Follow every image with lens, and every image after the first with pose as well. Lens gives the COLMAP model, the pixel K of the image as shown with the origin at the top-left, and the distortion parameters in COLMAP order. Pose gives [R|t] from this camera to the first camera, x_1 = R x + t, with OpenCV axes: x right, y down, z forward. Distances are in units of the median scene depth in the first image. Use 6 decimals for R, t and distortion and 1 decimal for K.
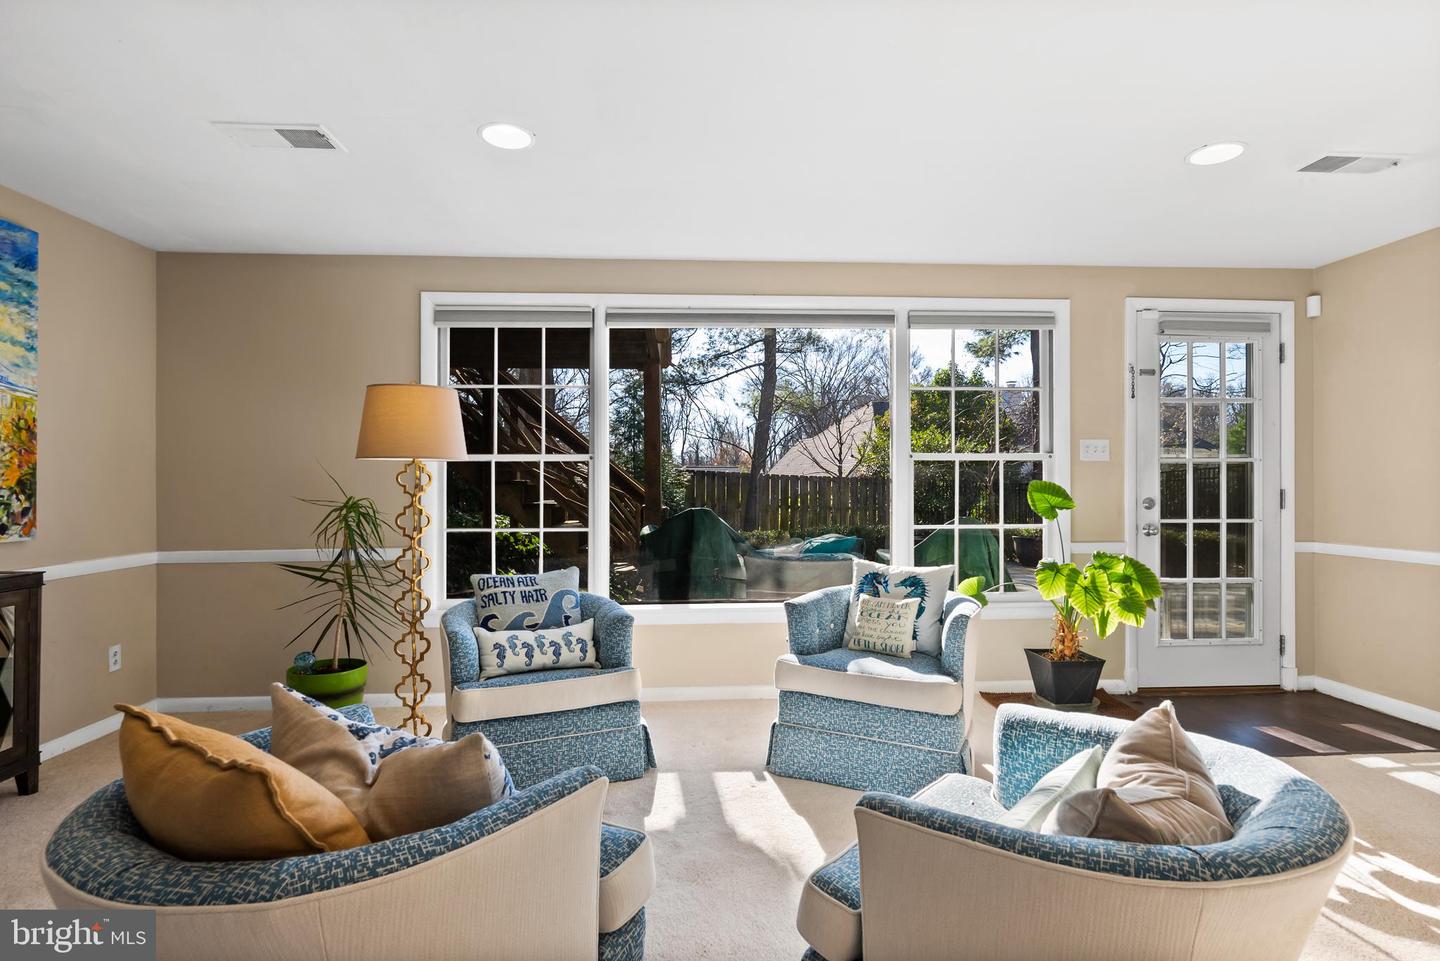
lens RADIAL K [[732.6, 0, 722.5], [0, 732.6, 480.3], [0, 0, 1]] dist [-0.000095, 0.000695]
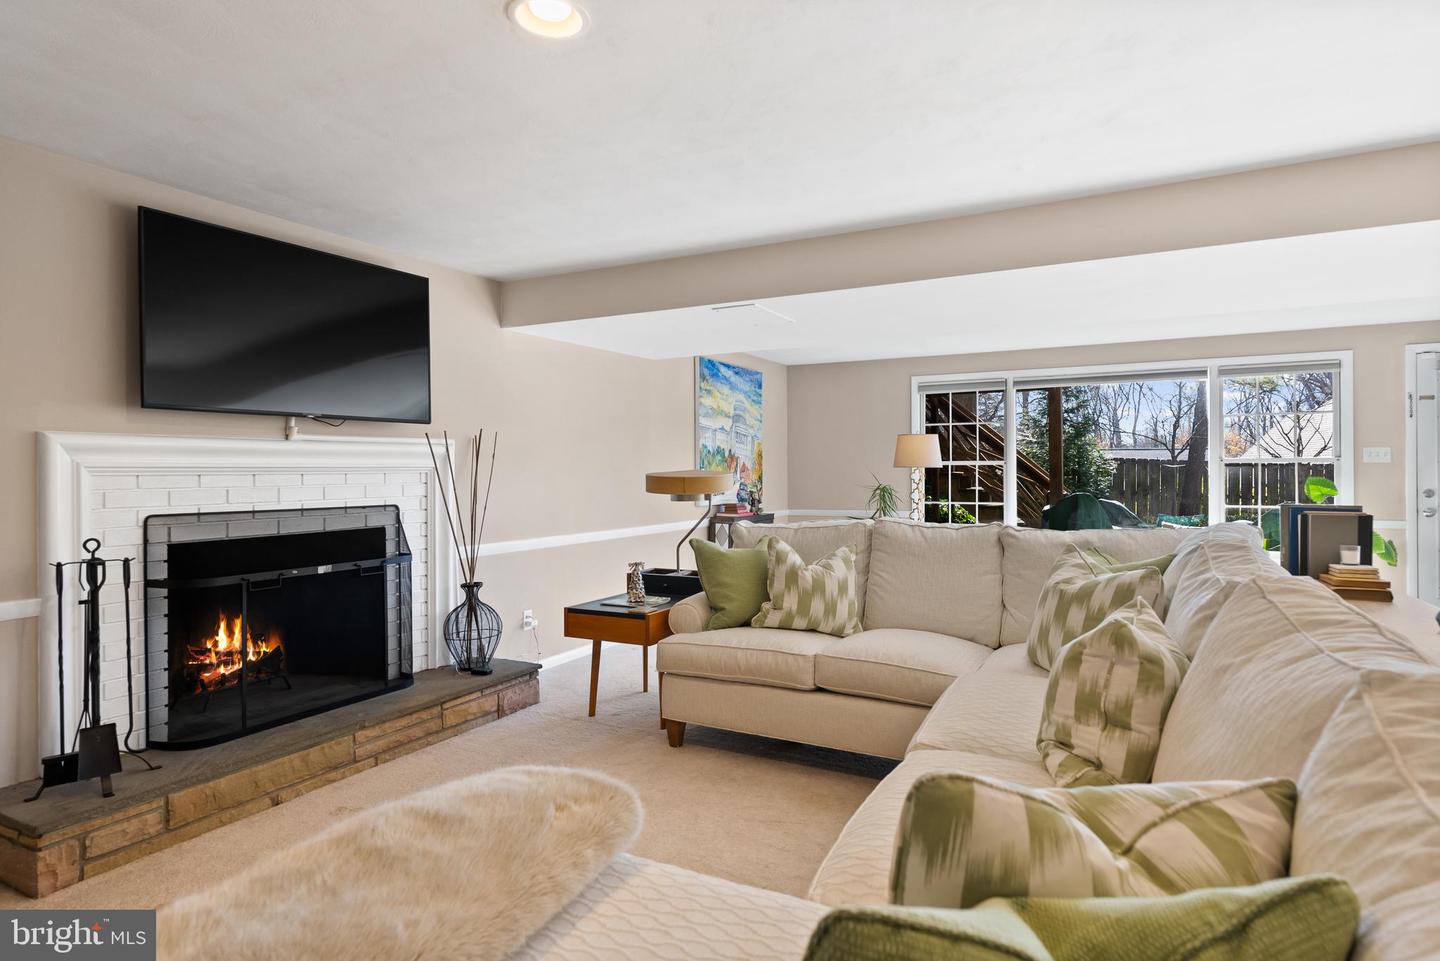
lens RADIAL K [[799.0, 0, 721.3], [0, 799.0, 468.7], [0, 0, 1]] dist [0.004461, 0.001597]
pose [[0.857169, -0.003443, -0.515023, 0.220416], [0.005740, 0.999979, 0.002868, -0.026205], [0.515003, -0.005414, 0.857171, -0.979560]]
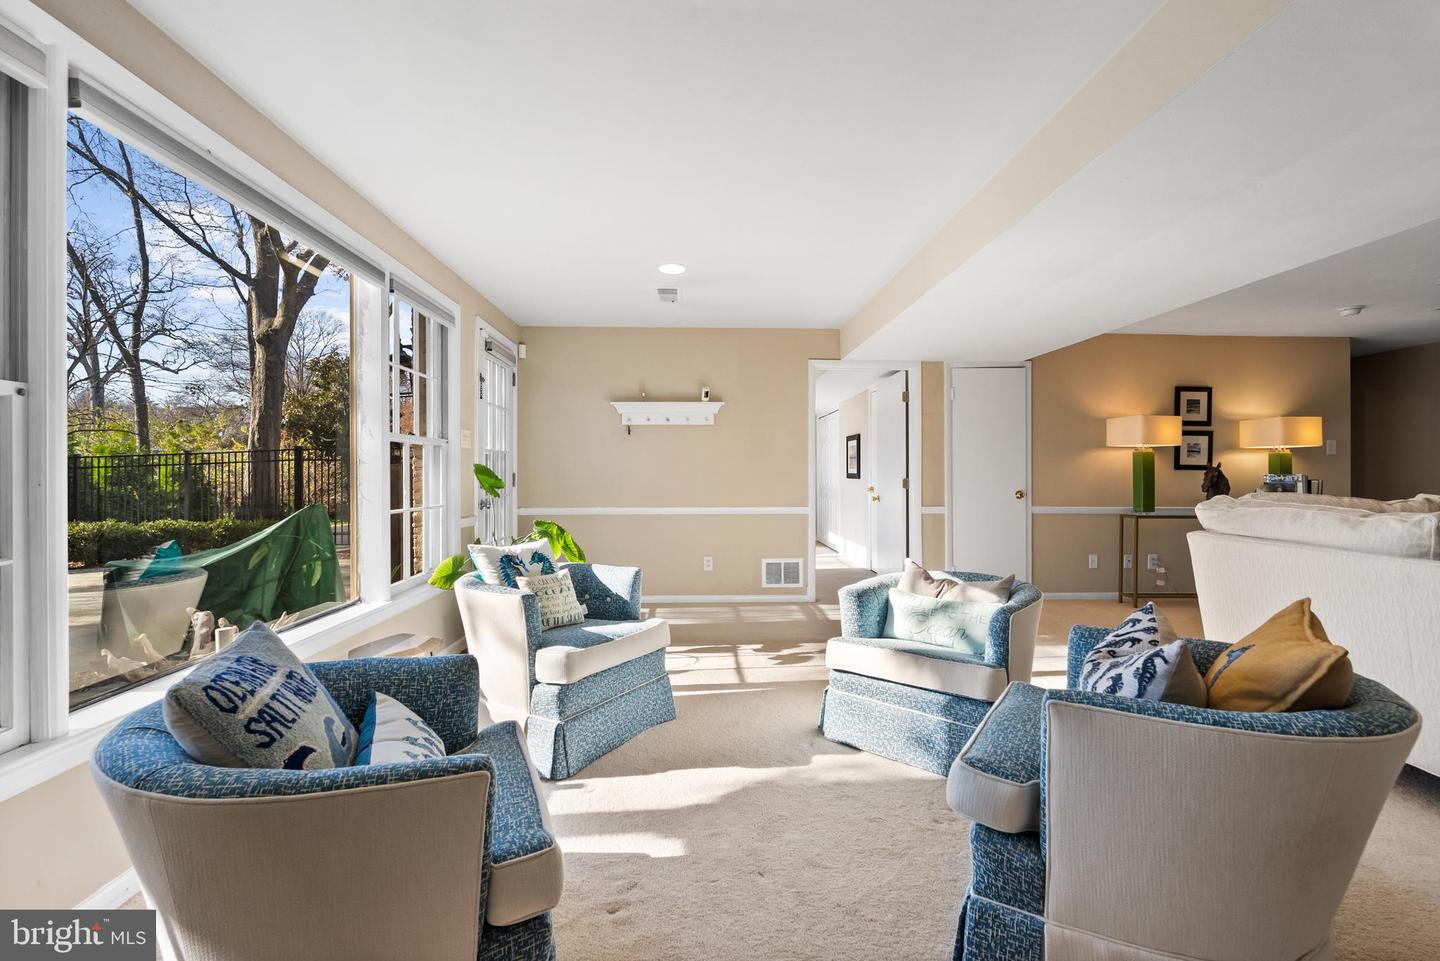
lens RADIAL K [[648.6, 0, 716.2], [0, 648.6, 471.9], [0, 0, 1]] dist [0.001733, 0.000079]
pose [[0.021980, 0.003322, 0.999753, -0.529857], [-0.006116, 0.999976, -0.003188, 0.013678], [-0.999740, -0.006044, 0.021999, 0.574761]]
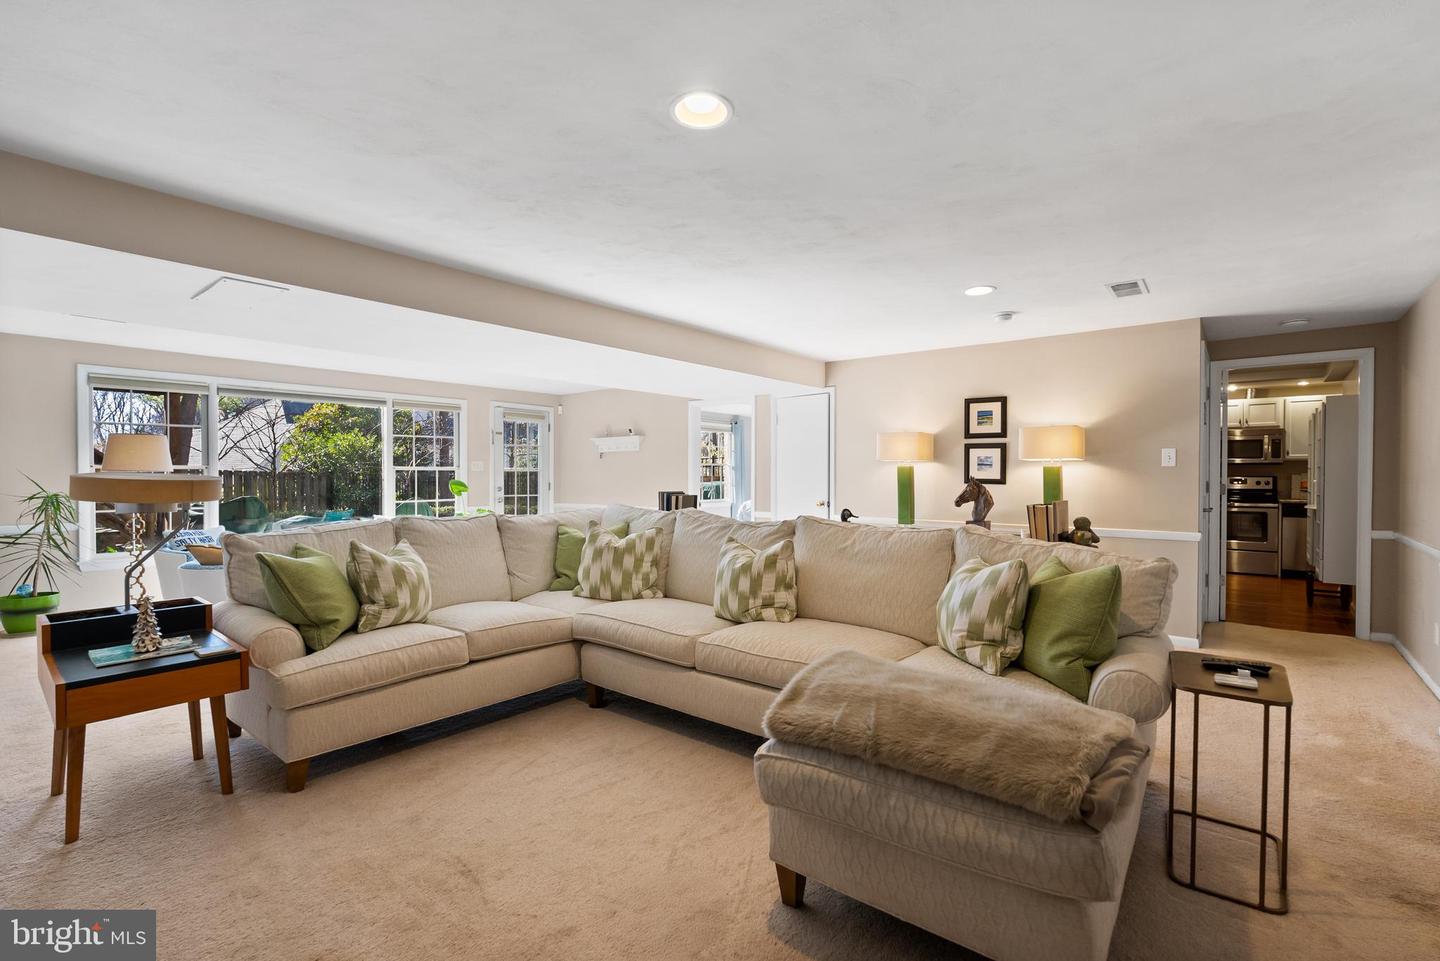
lens RADIAL K [[648.6, 0, 724.2], [0, 648.6, 483.6], [0, 0, 1]] dist [0.001733, 0.000079]
pose [[0.679851, -0.009021, 0.733295, -0.466064], [-0.004044, 0.999863, 0.016050, -0.022180], [-0.733339, -0.013877, 0.679722, -0.967450]]
